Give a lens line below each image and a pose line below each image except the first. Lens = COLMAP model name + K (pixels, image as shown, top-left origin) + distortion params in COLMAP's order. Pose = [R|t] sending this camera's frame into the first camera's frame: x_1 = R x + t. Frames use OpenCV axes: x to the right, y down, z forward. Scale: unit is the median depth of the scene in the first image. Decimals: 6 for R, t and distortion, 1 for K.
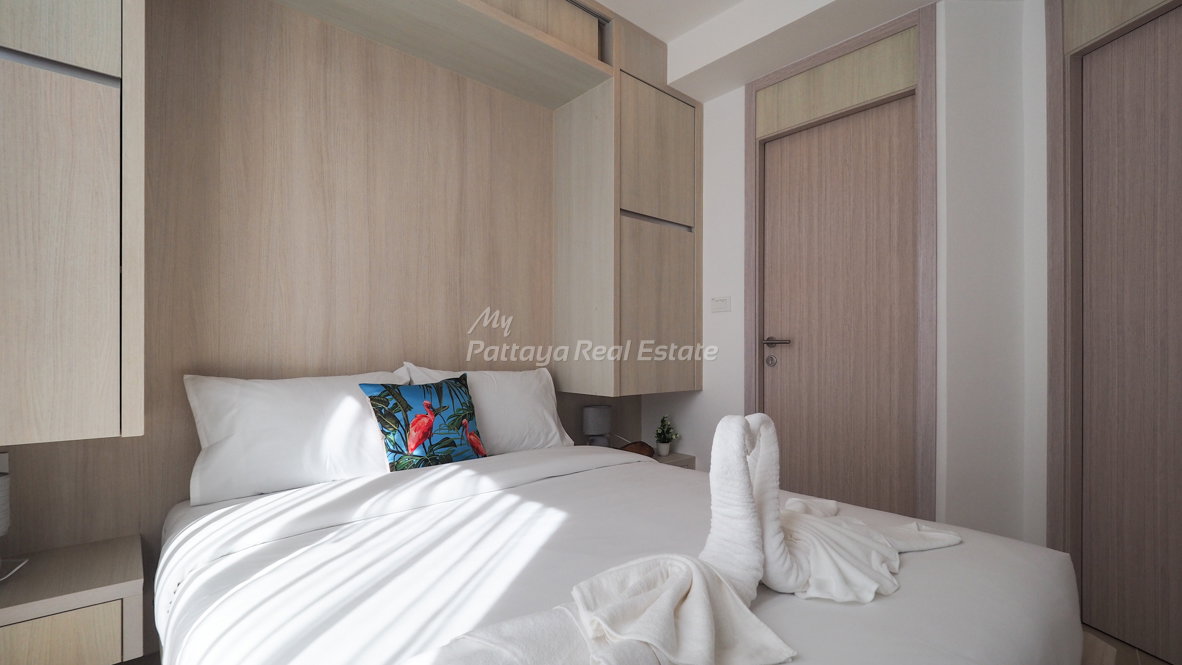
lens RADIAL K [[510.5, 0, 583.4], [0, 510.5, 347.7], [0, 0, 1]] dist [-0.001454, -0.000322]
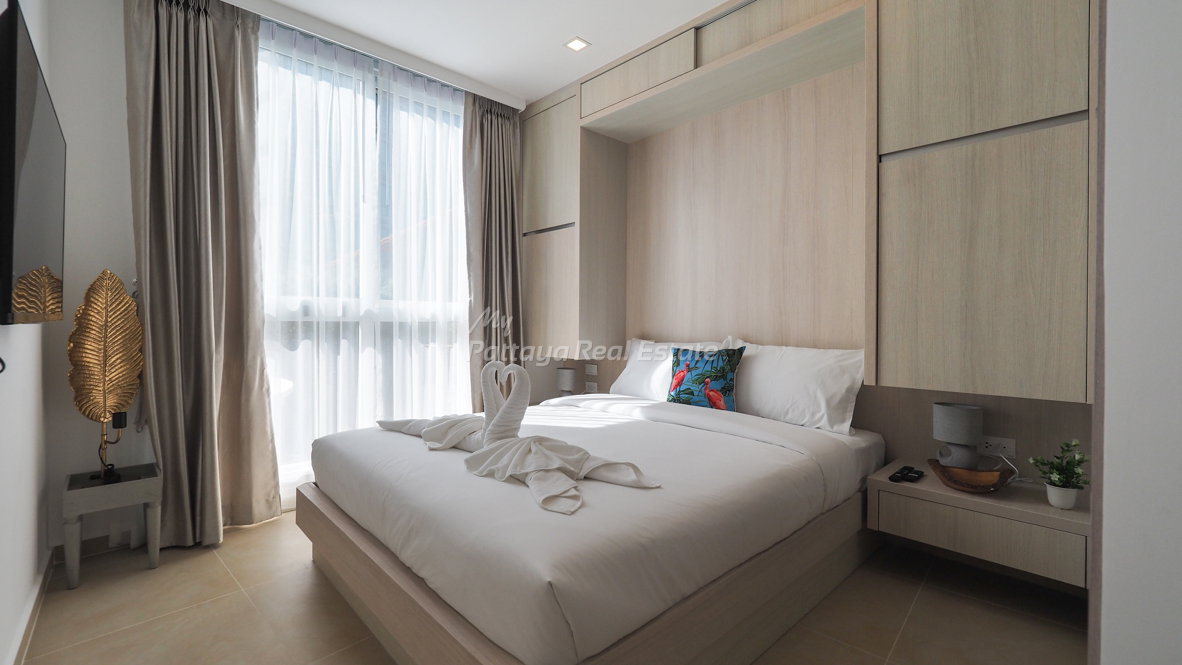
lens RADIAL K [[500.9, 0, 572.1], [0, 500.9, 326.7], [0, 0, 1]] dist [0.000056, -0.000010]
pose [[0.012409, 0.005636, -0.999907, 0.882934], [-0.005380, 0.999970, 0.005570, -0.001891], [0.999909, 0.005310, 0.012439, 0.509161]]
